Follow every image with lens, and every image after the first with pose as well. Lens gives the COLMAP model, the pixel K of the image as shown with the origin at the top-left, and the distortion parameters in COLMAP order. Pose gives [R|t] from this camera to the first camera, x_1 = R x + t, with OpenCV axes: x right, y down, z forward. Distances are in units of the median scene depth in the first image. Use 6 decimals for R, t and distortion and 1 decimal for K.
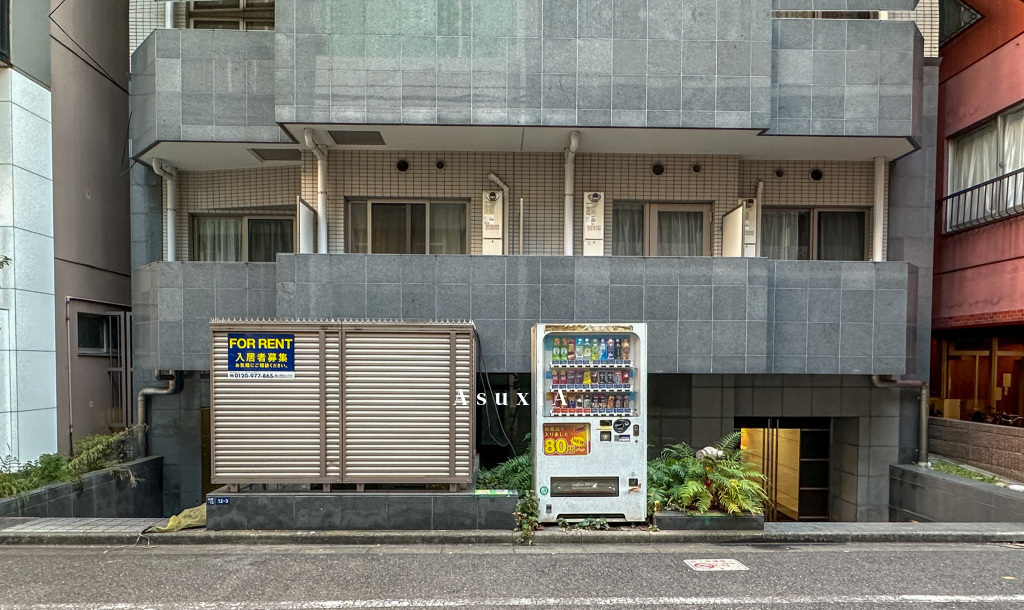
lens RADIAL K [[626.5, 0, 510.6], [0, 626.5, 384.4], [0, 0, 1]] dist [-0.001234, -0.000505]
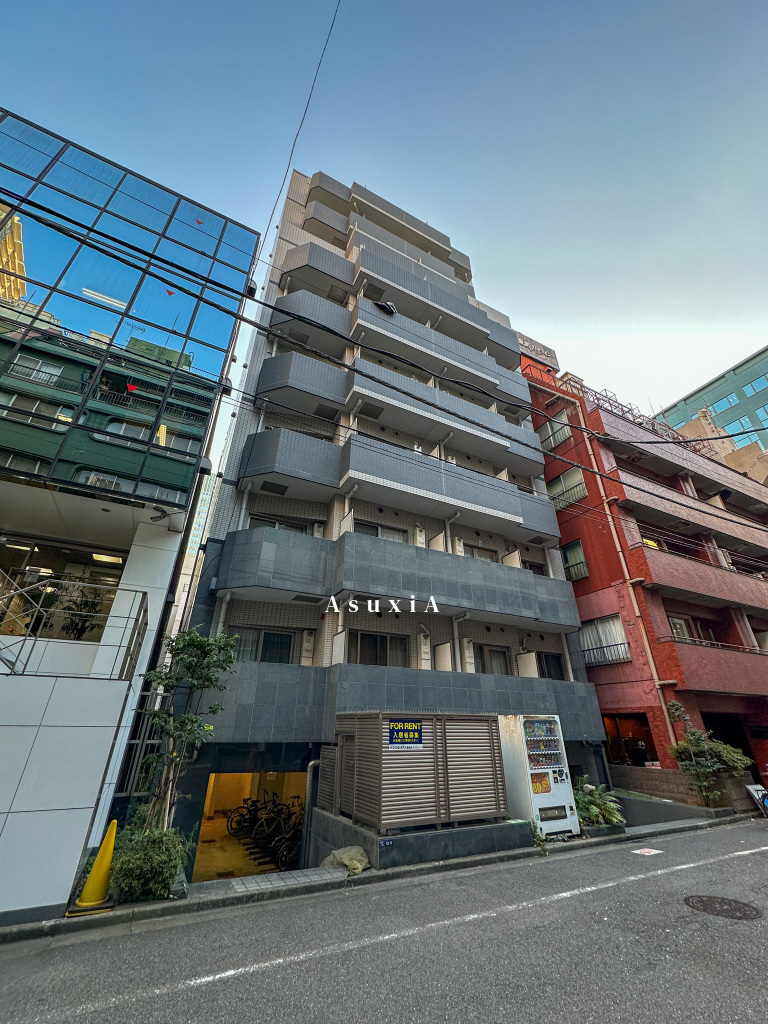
lens RADIAL K [[405.8, 0, 384.0], [0, 405.8, 512.0], [0, 0, 1]] dist [-0.001269, 0.000008]
pose [[0.901025, 0.203949, 0.382830, -0.971768], [0.014105, 0.868328, -0.495791, -0.022908], [-0.433538, 0.452119, 0.779508, -0.120427]]
